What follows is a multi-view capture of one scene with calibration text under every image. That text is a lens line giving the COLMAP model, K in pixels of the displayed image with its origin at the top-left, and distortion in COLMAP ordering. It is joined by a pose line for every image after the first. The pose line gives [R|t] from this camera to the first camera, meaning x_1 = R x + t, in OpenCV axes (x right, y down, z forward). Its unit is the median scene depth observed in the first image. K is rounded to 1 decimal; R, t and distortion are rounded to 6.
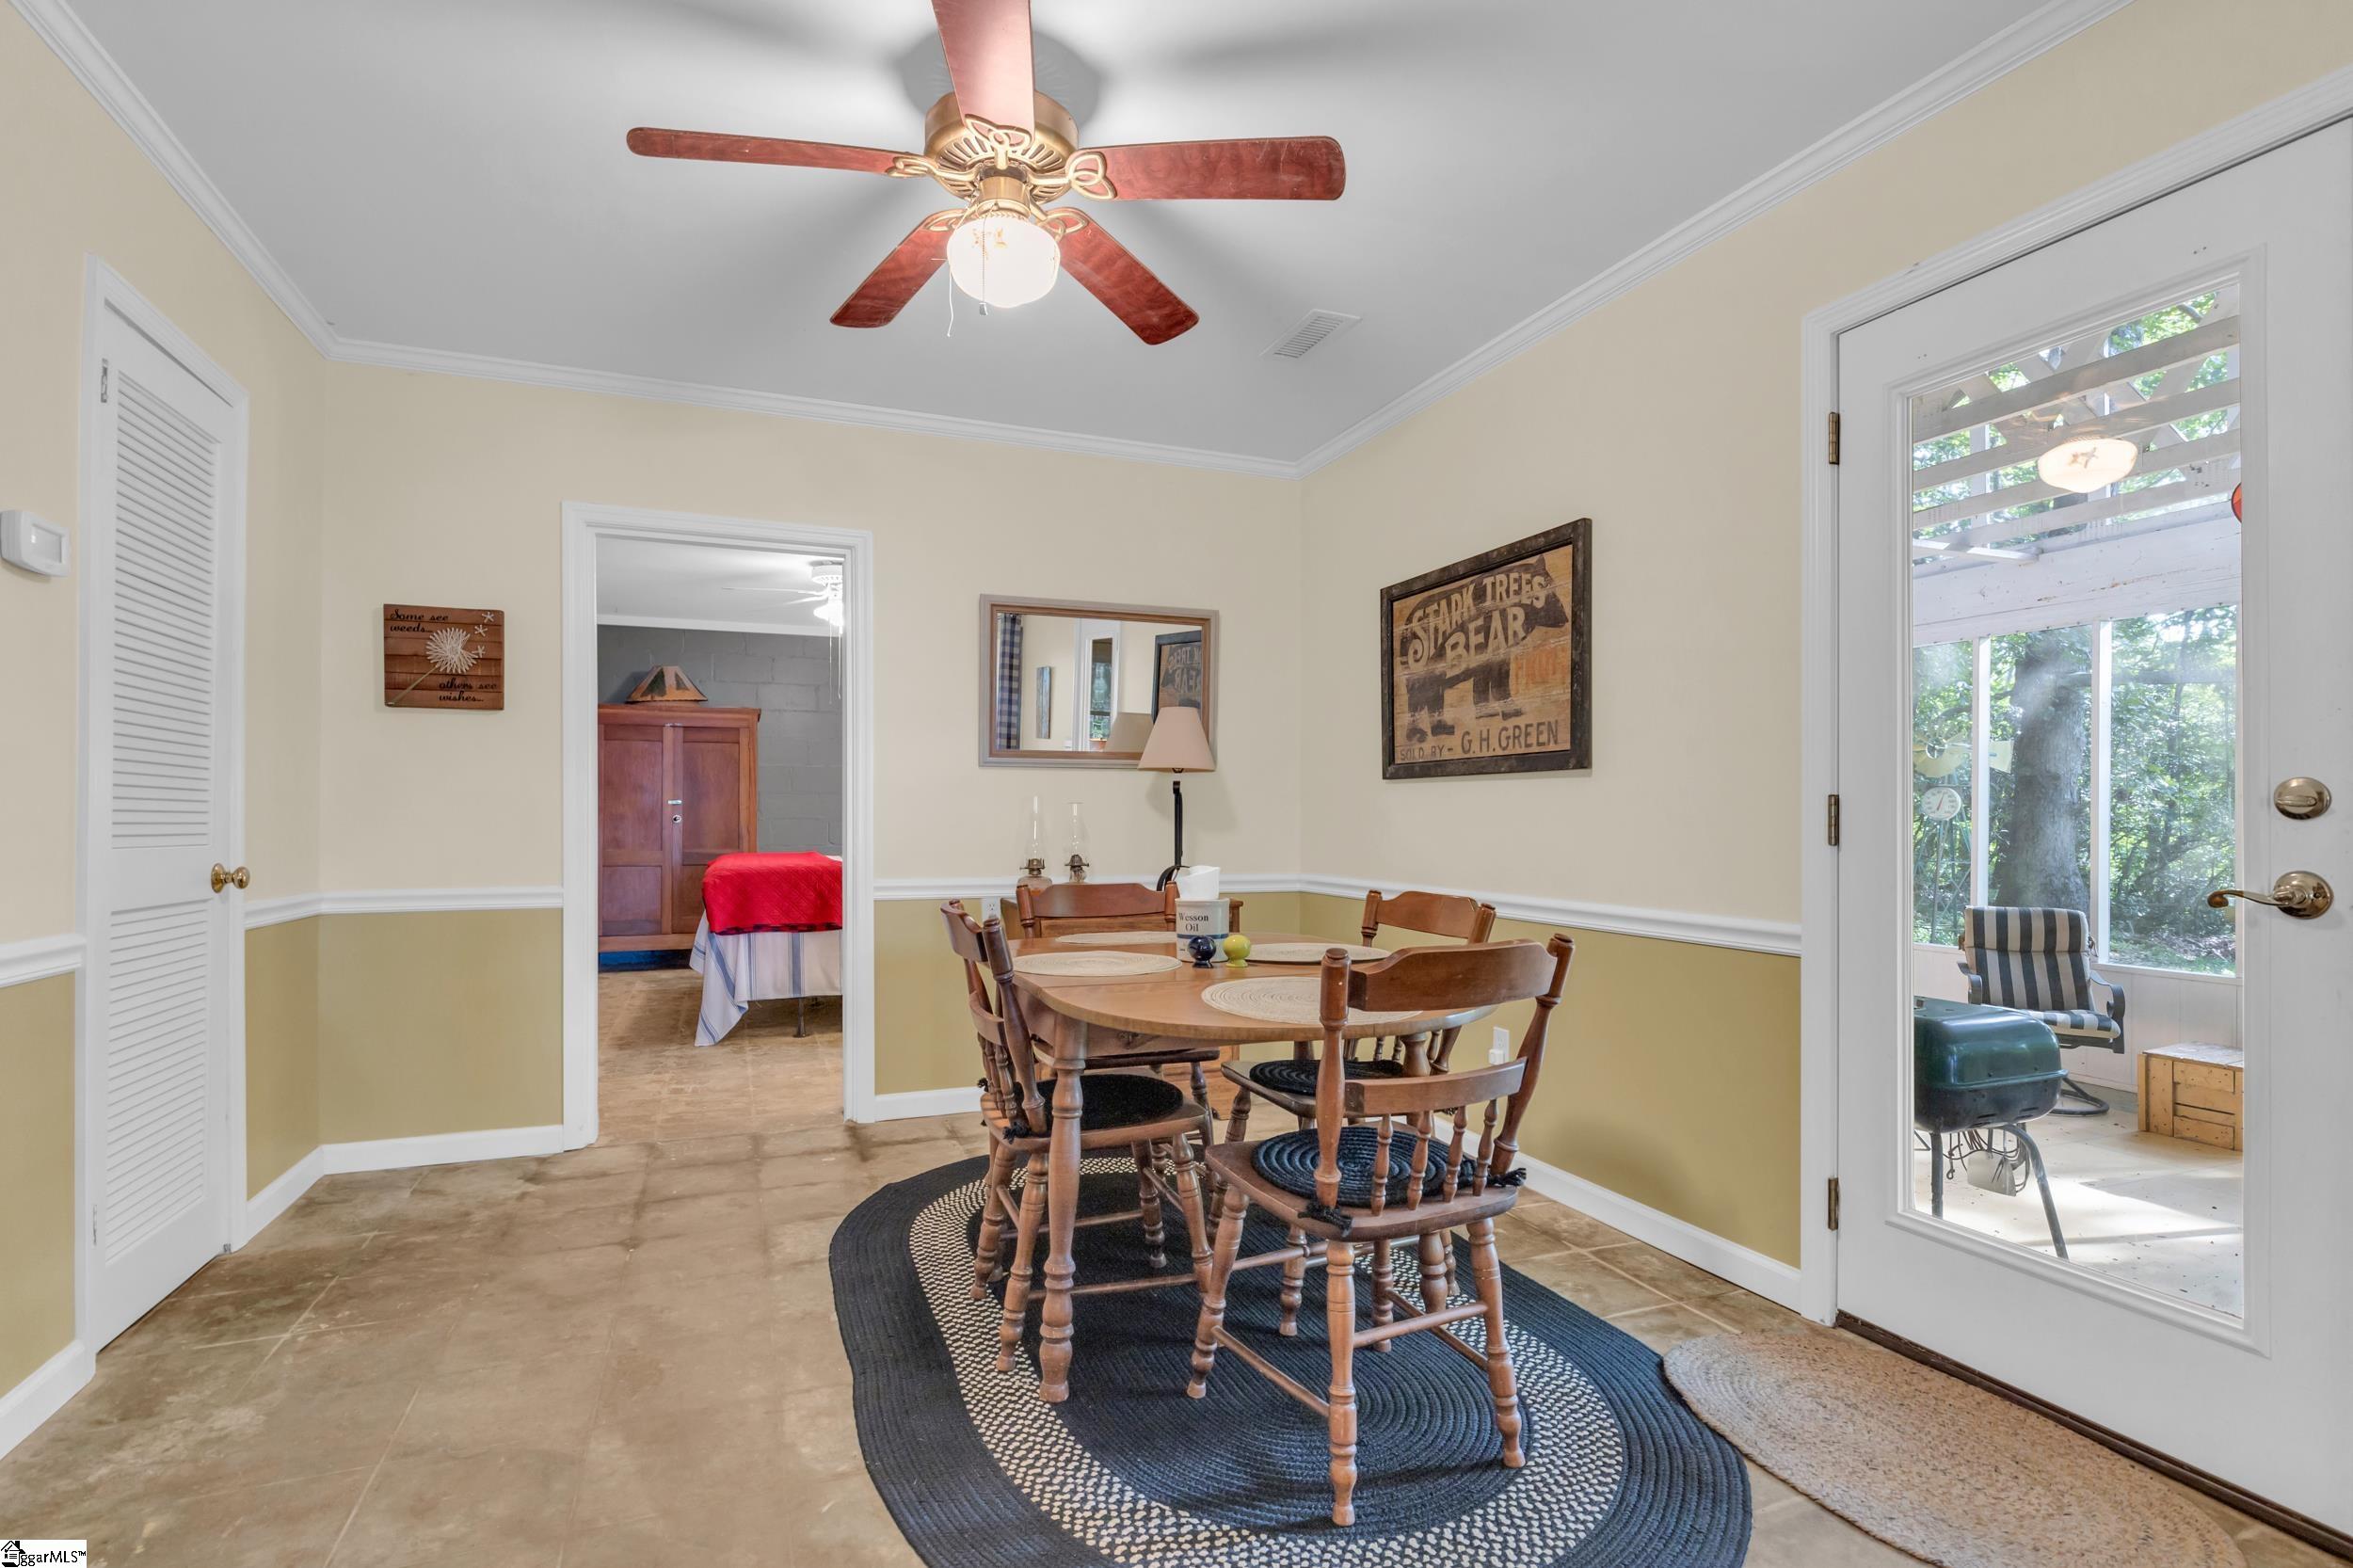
lens RADIAL K [[1115.2, 0, 1173.3], [0, 1115.2, 806.9], [0, 0, 1]] dist [-0.021544, -0.000774]
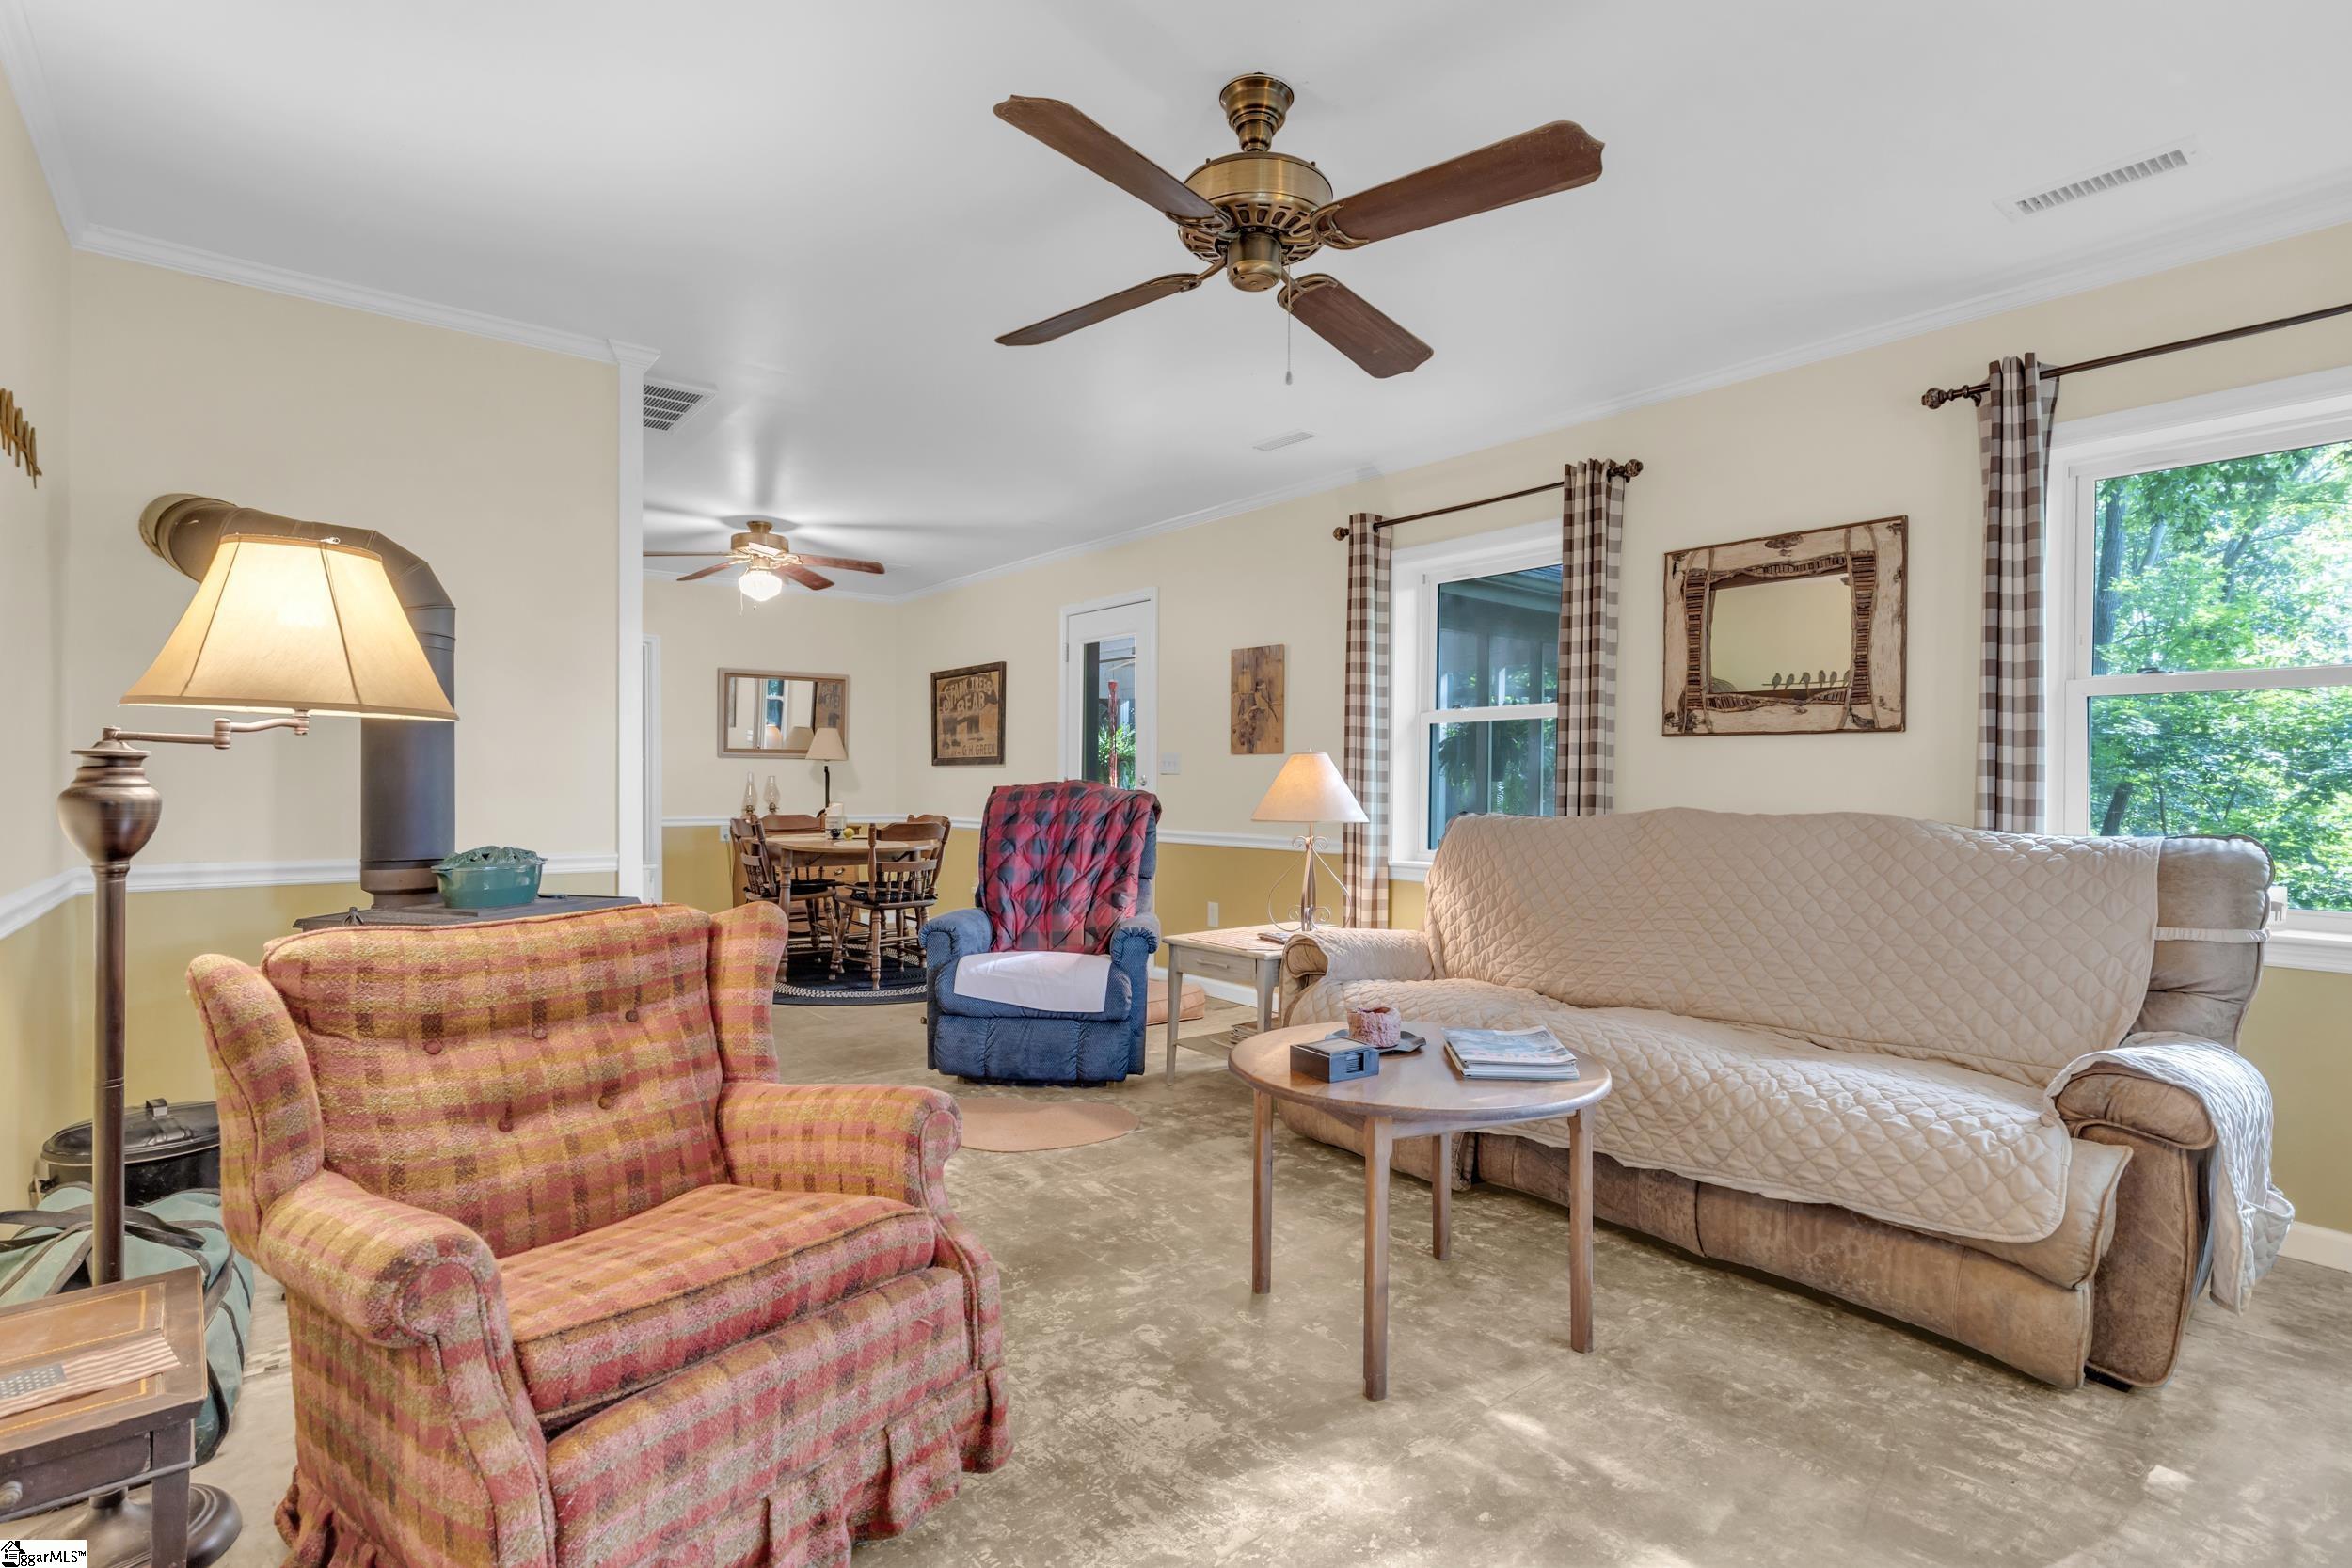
lens RADIAL K [[1114.7, 0, 1193.3], [0, 1114.7, 799.7], [0, 0, 1]] dist [-0.021544, -0.000774]
pose [[0.949271, 0.002052, 0.314454, 0.001843], [-0.009690, 0.999695, 0.022728, -0.014943], [-0.314311, -0.024622, 0.949001, -1.201694]]
